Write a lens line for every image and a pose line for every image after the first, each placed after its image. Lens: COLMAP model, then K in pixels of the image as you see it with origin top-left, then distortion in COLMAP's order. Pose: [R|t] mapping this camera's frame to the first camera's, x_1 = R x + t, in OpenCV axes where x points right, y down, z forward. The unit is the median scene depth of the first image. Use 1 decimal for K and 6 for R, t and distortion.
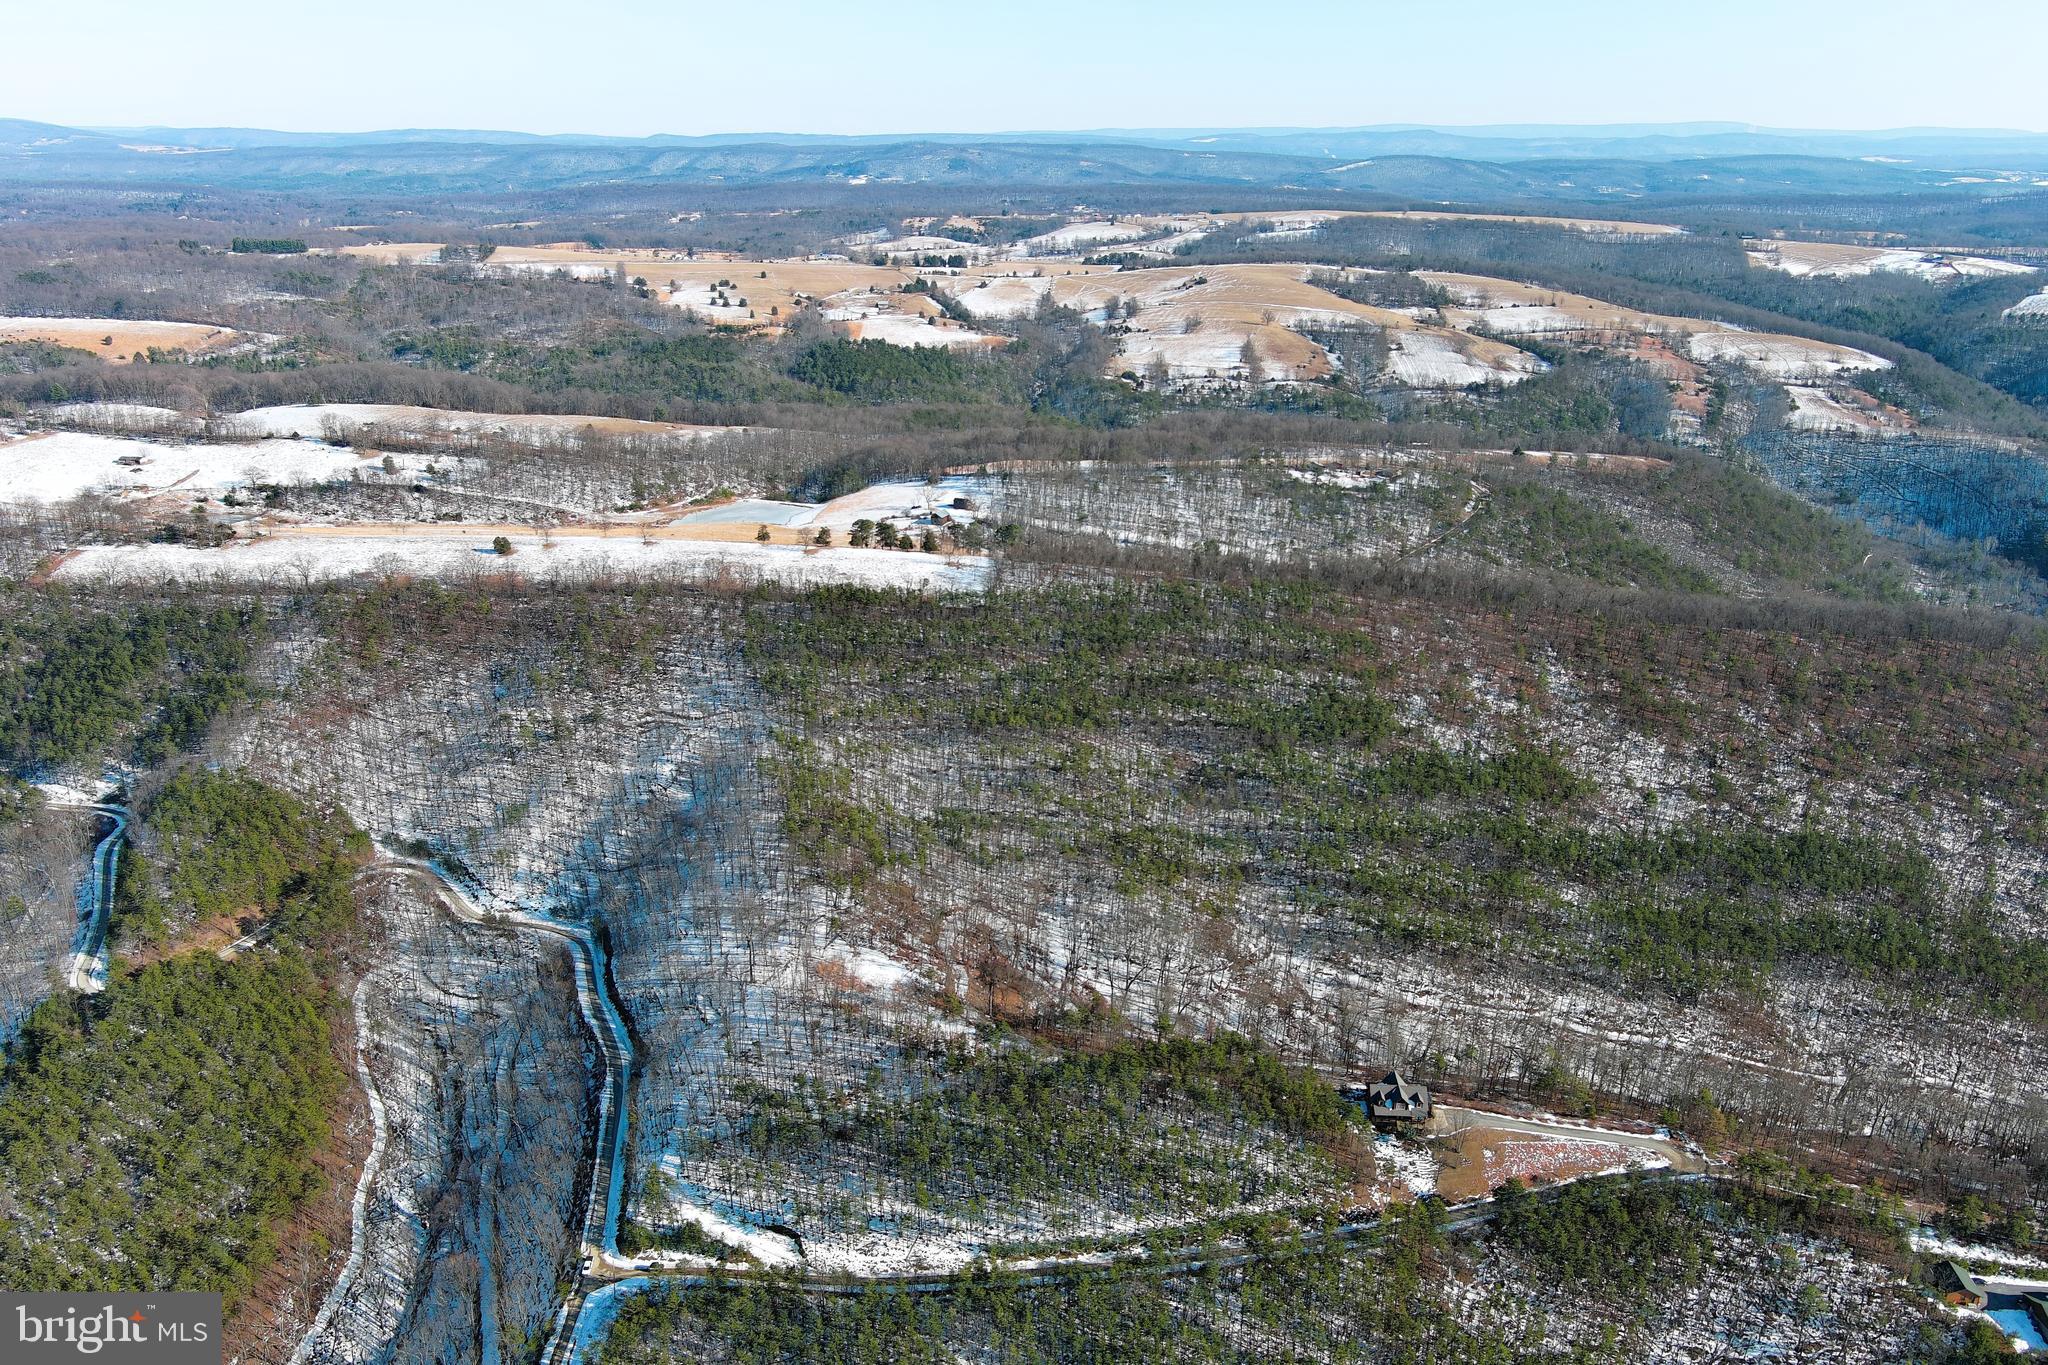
lens RADIAL K [[1585.1, 0, 1026.7], [0, 1585.1, 680.0], [0, 0, 1]] dist [0.008214, -0.012418]
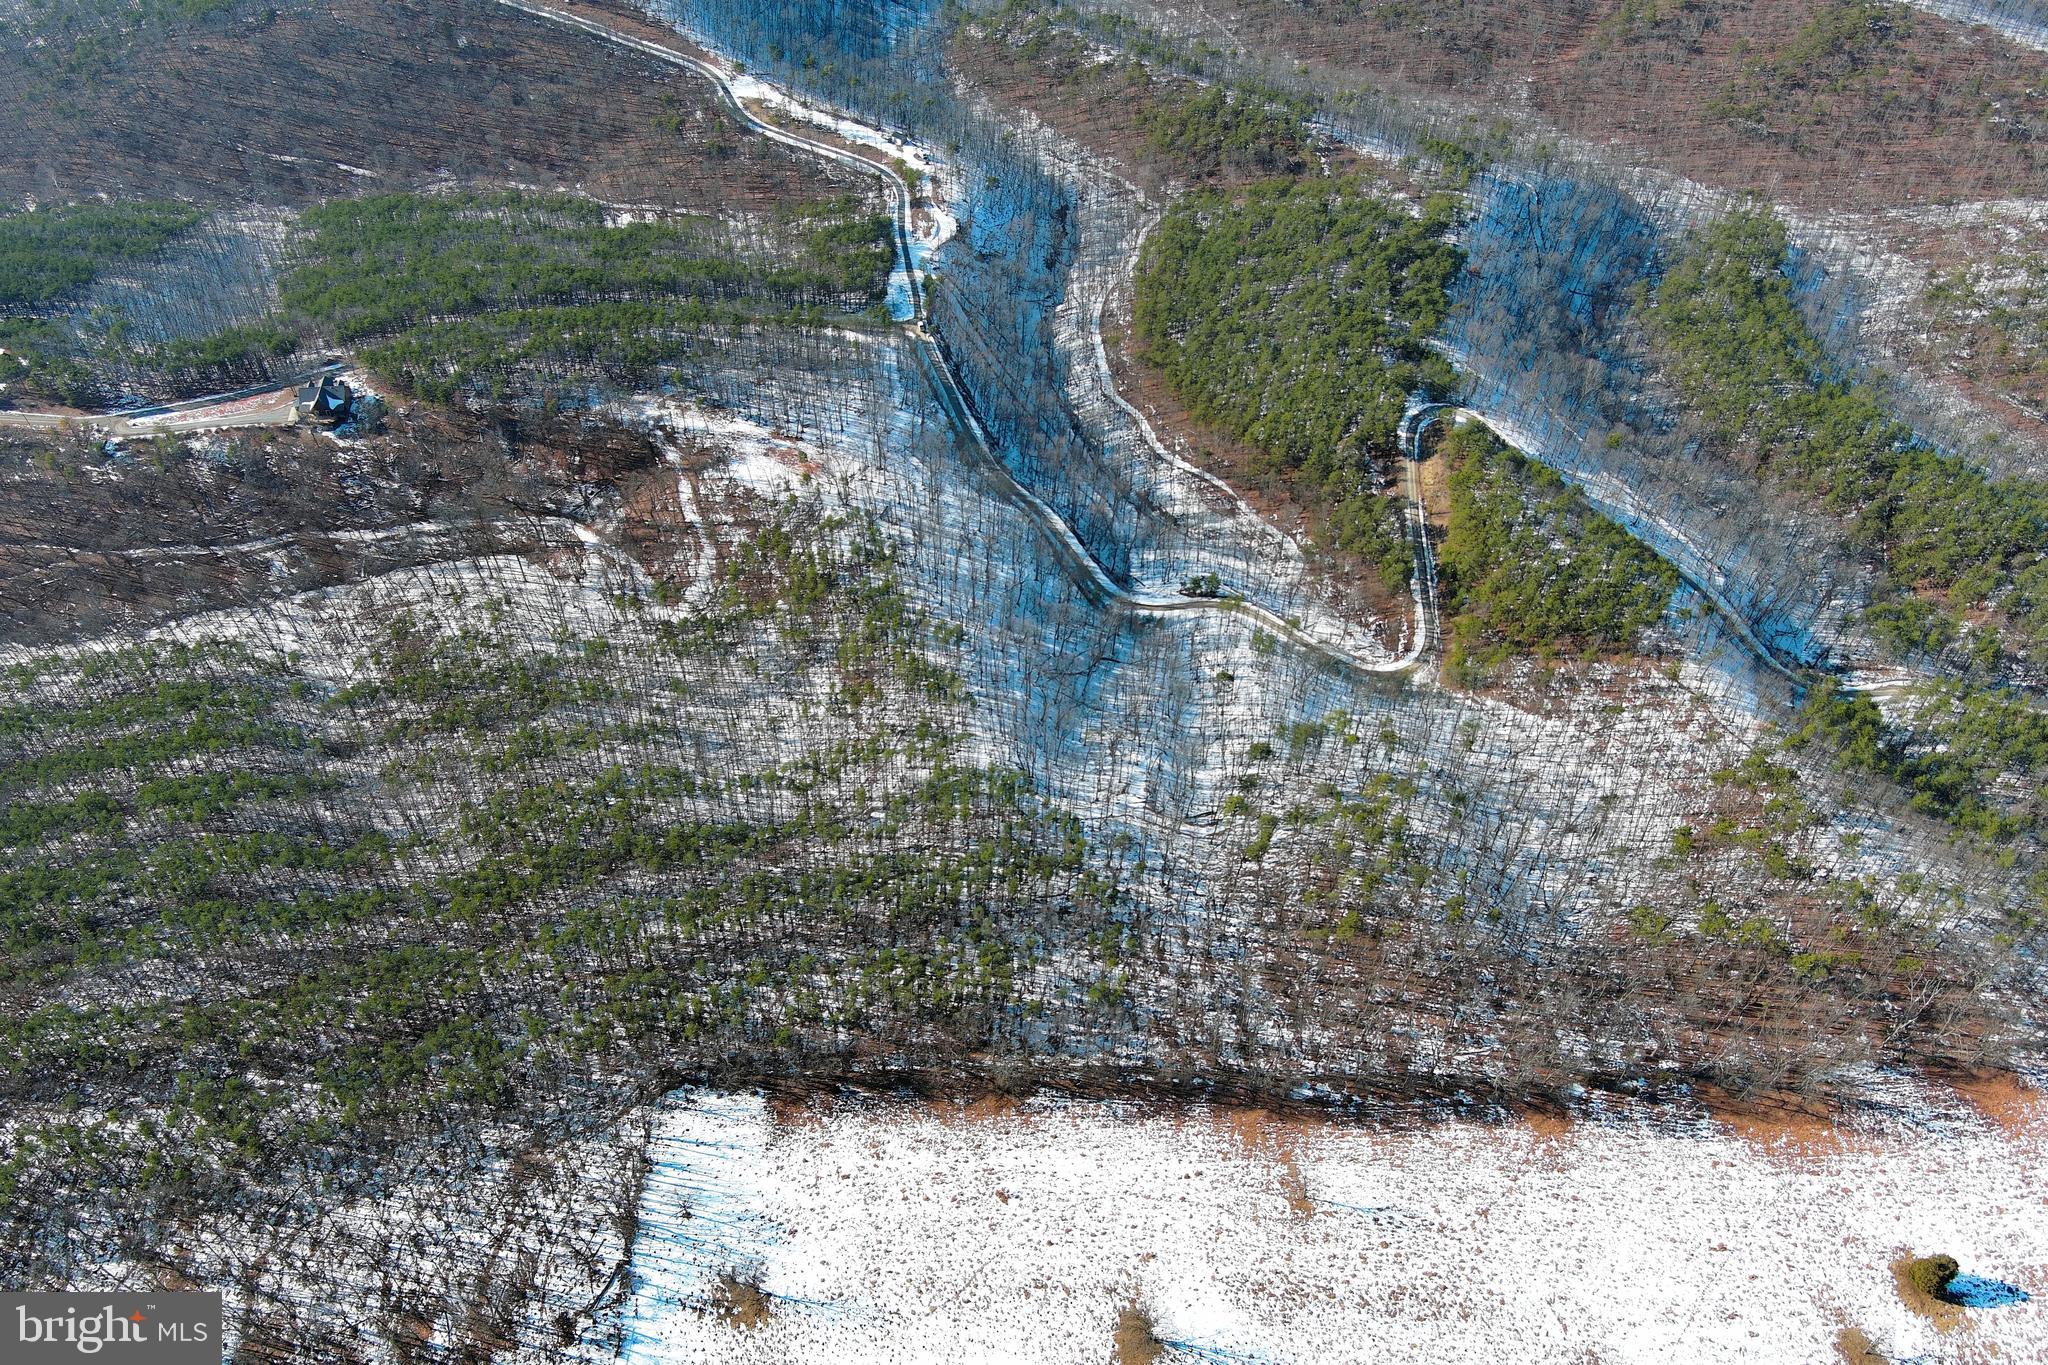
lens RADIAL K [[1582.8, 0, 1025.5], [0, 1582.8, 680.0], [0, 0, 1]] dist [0.024785, -0.049393]
pose [[-0.987242, 0.103851, -0.120699, -0.089489], [-0.073237, 0.376928, 0.923343, -0.542231], [0.141385, 0.920402, -0.364513, 1.098332]]
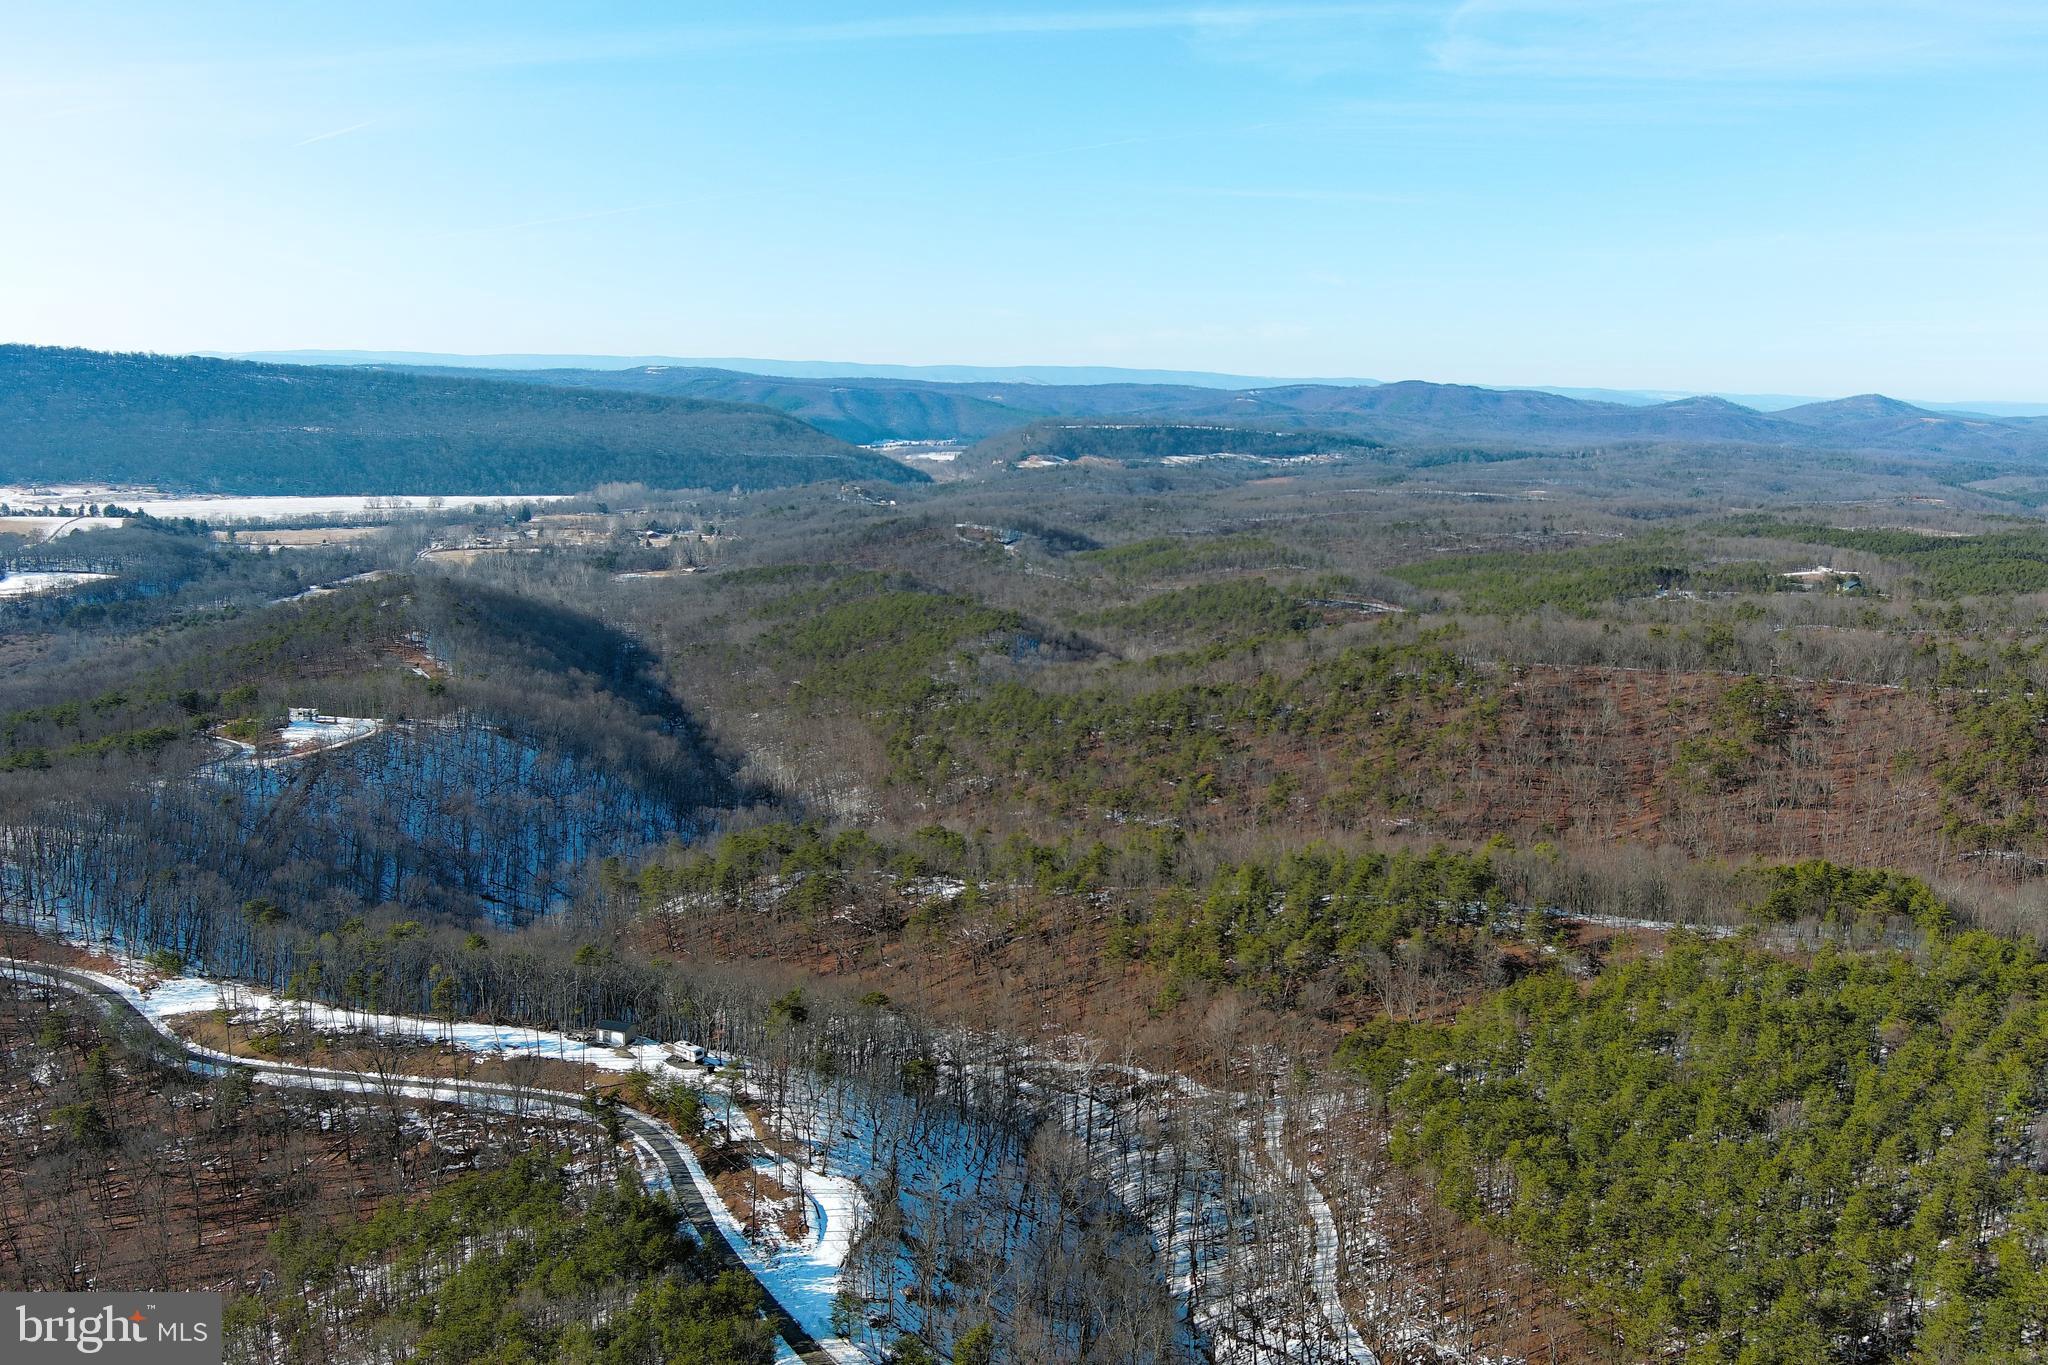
lens RADIAL K [[1585.1, 0, 1026.7], [0, 1585.1, 680.0], [0, 0, 1]] dist [0.008214, -0.012418]
pose [[-0.872001, 0.063605, -0.485354, -0.069043], [-0.187821, 0.872156, 0.451738, 0.019816], [0.452037, 0.485076, -0.748575, 0.680350]]
